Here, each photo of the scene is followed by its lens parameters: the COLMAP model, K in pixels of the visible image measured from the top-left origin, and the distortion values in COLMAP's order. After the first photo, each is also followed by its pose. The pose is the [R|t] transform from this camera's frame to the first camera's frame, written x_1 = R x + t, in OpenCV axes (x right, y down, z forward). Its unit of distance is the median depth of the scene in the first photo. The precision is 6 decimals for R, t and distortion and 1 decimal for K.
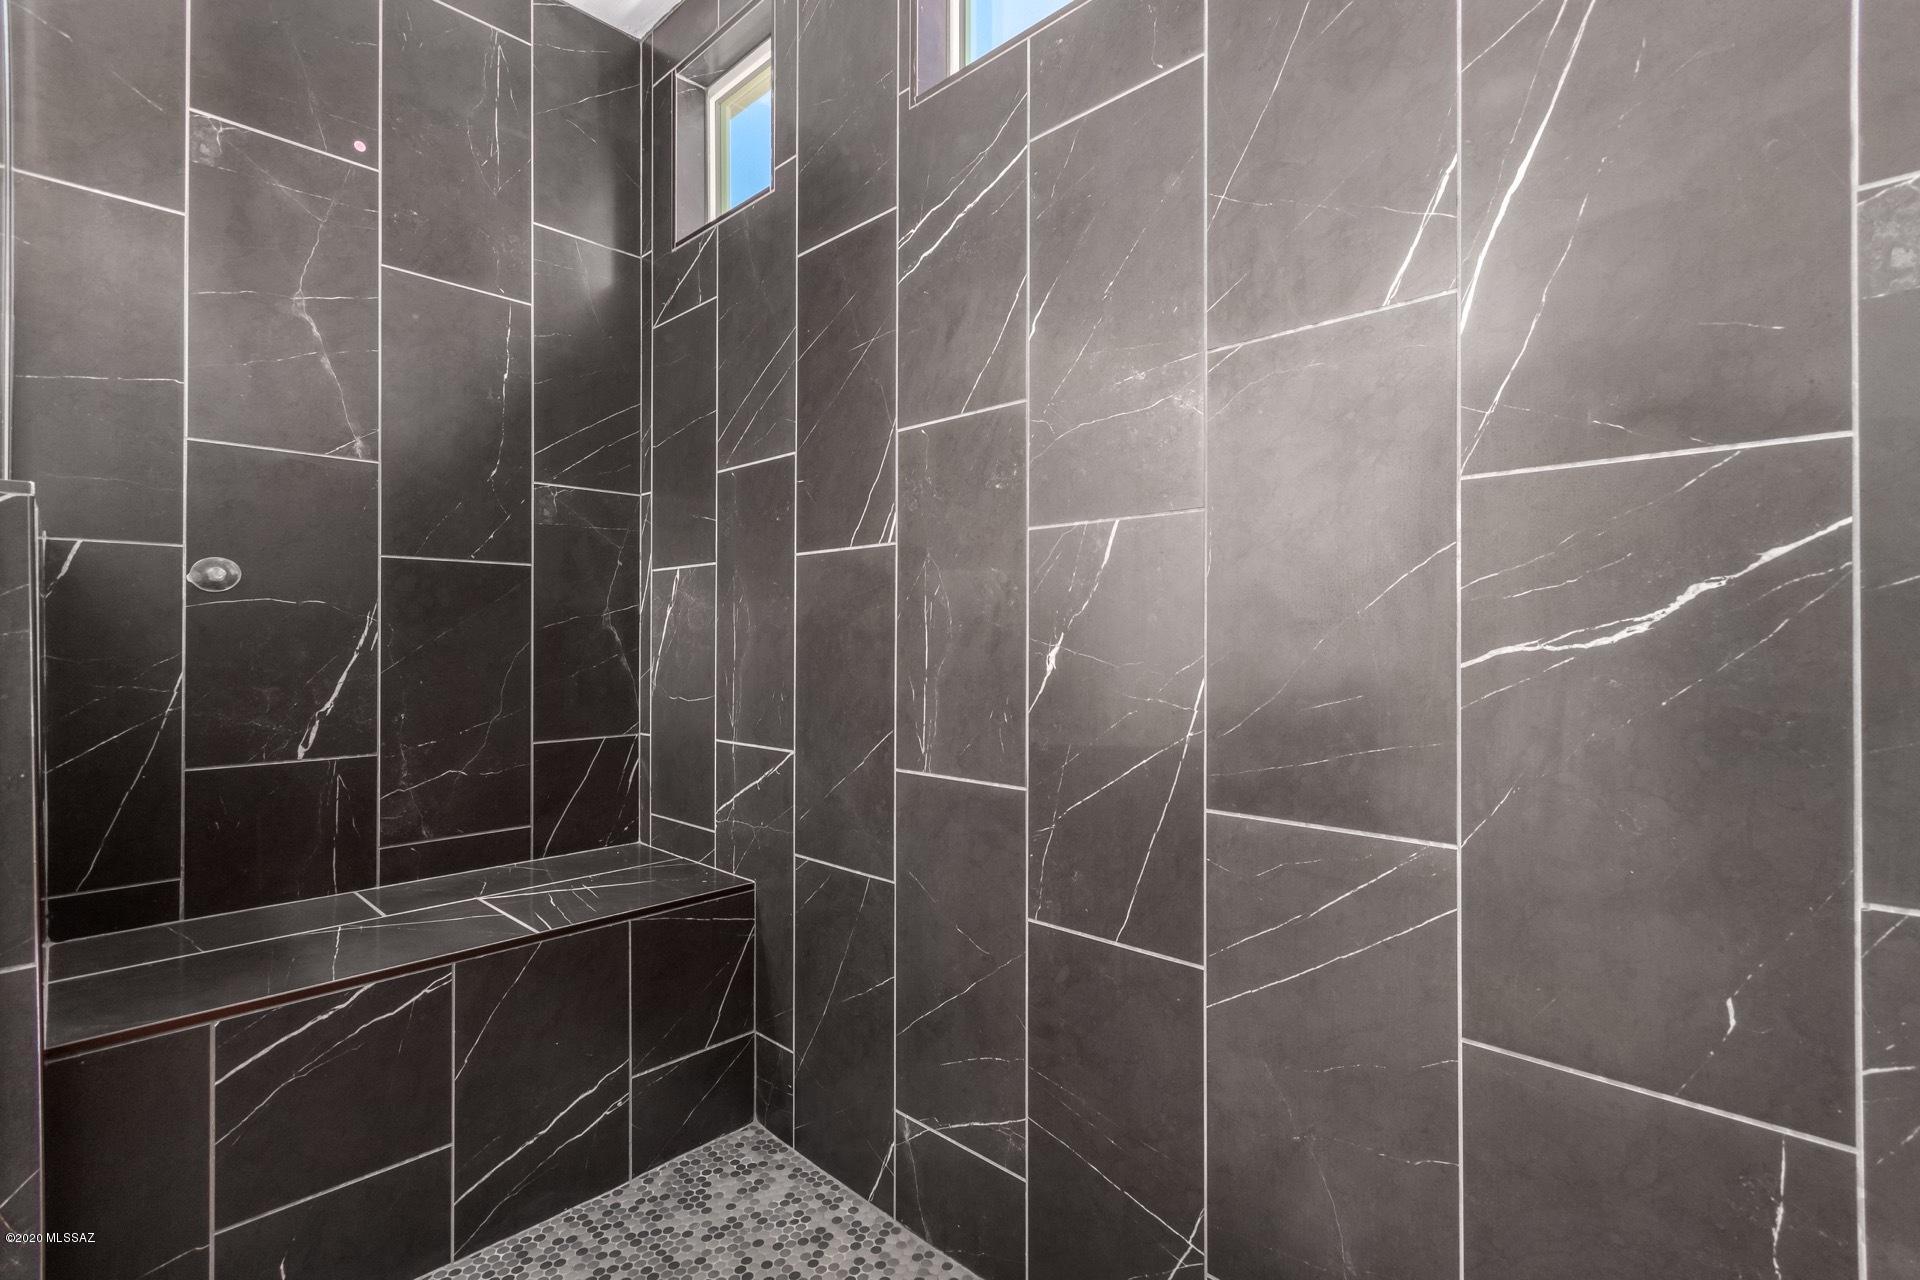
lens RADIAL K [[898.8, 0, 960.0], [0, 898.8, 640.0], [0, 0, 1]] dist [0.006018, 0.000240]
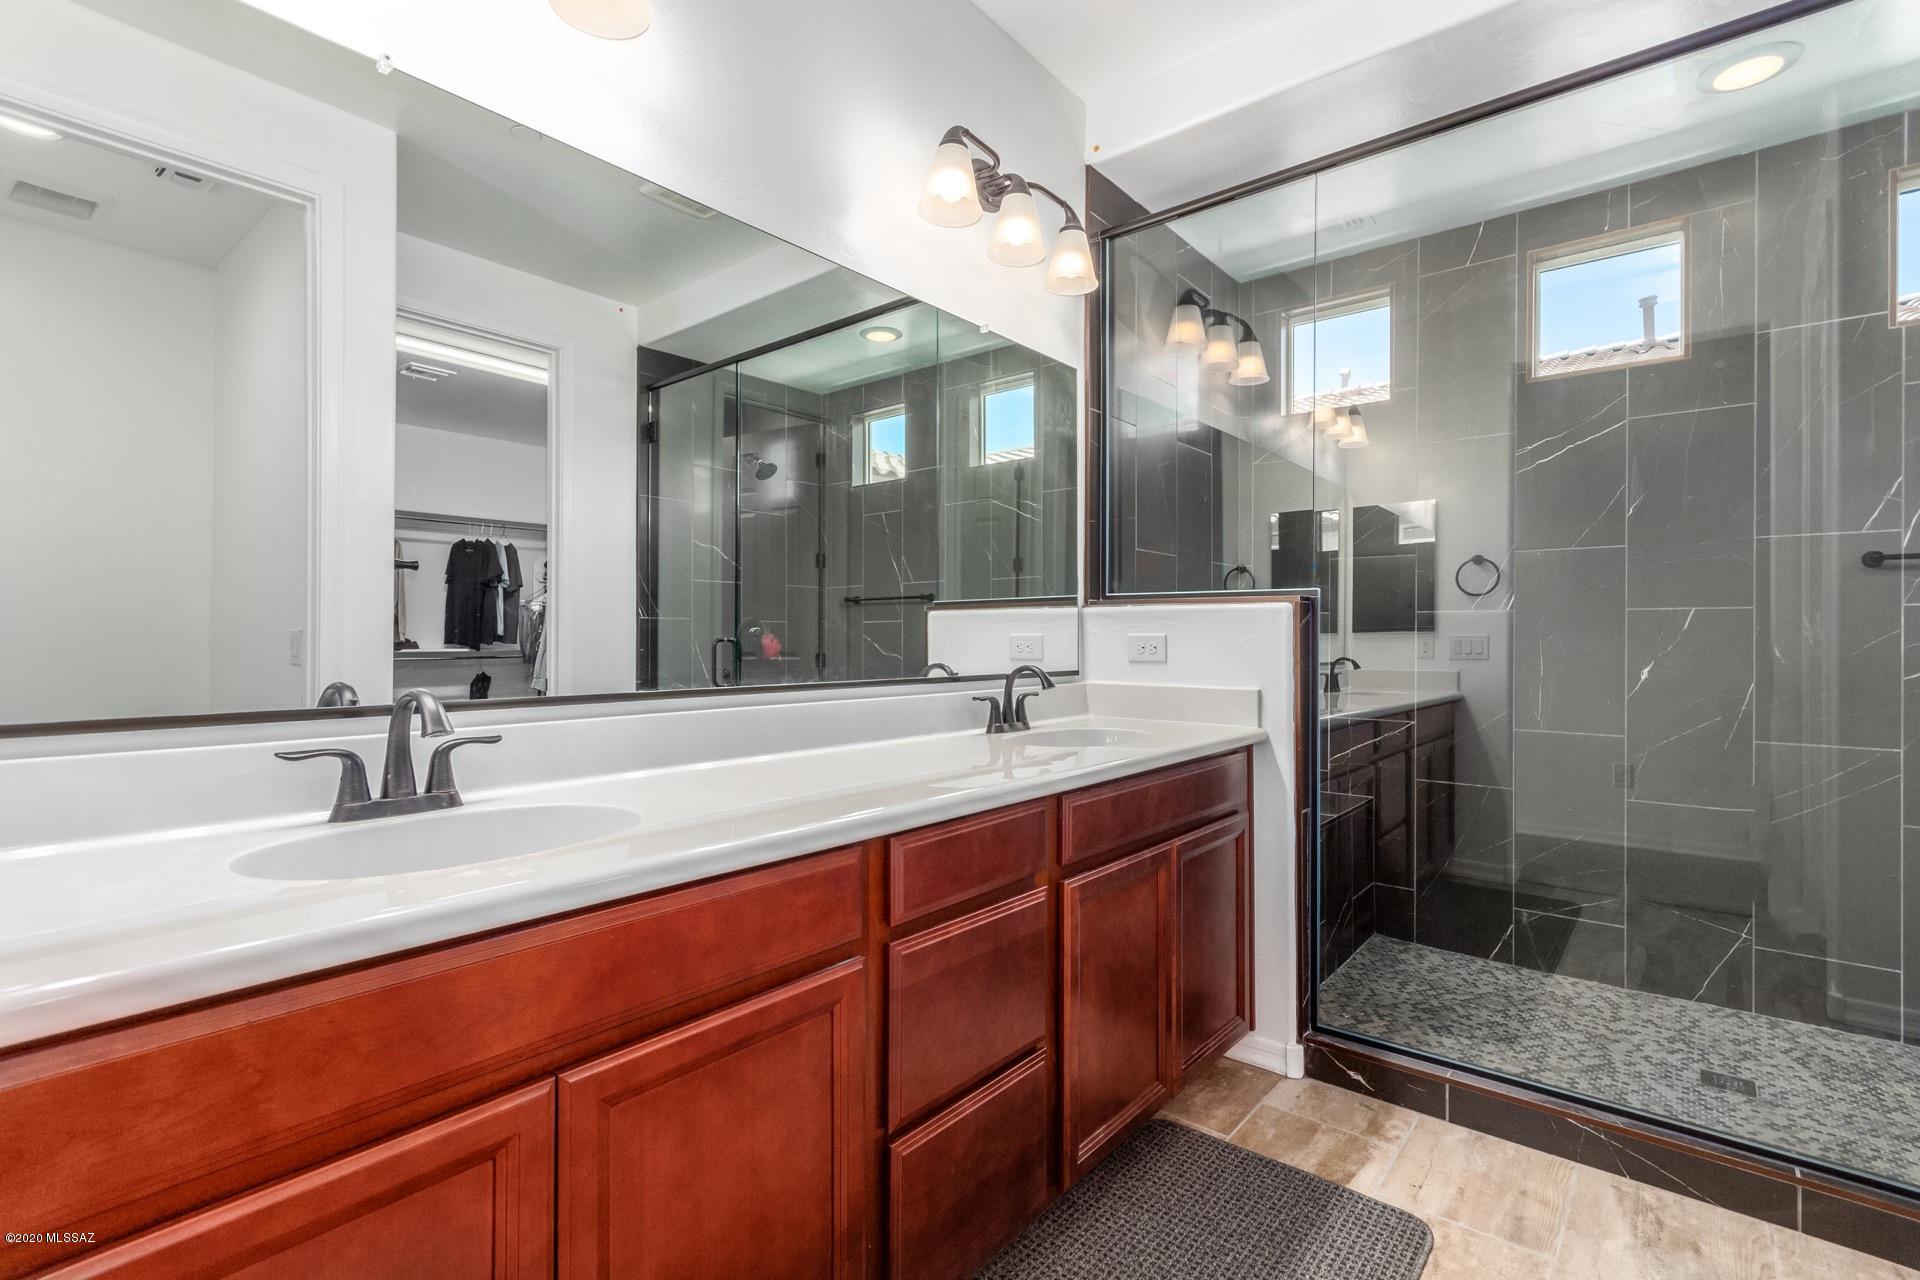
lens RADIAL K [[898.8, 0, 960.0], [0, 898.8, 640.0], [0, 0, 1]] dist [0.006018, 0.000240]
pose [[0.997760, 0.000987, 0.066881, -1.400222], [-0.001295, 0.999989, 0.004565, -0.054671], [-0.066876, -0.004642, 0.997751, -0.843432]]
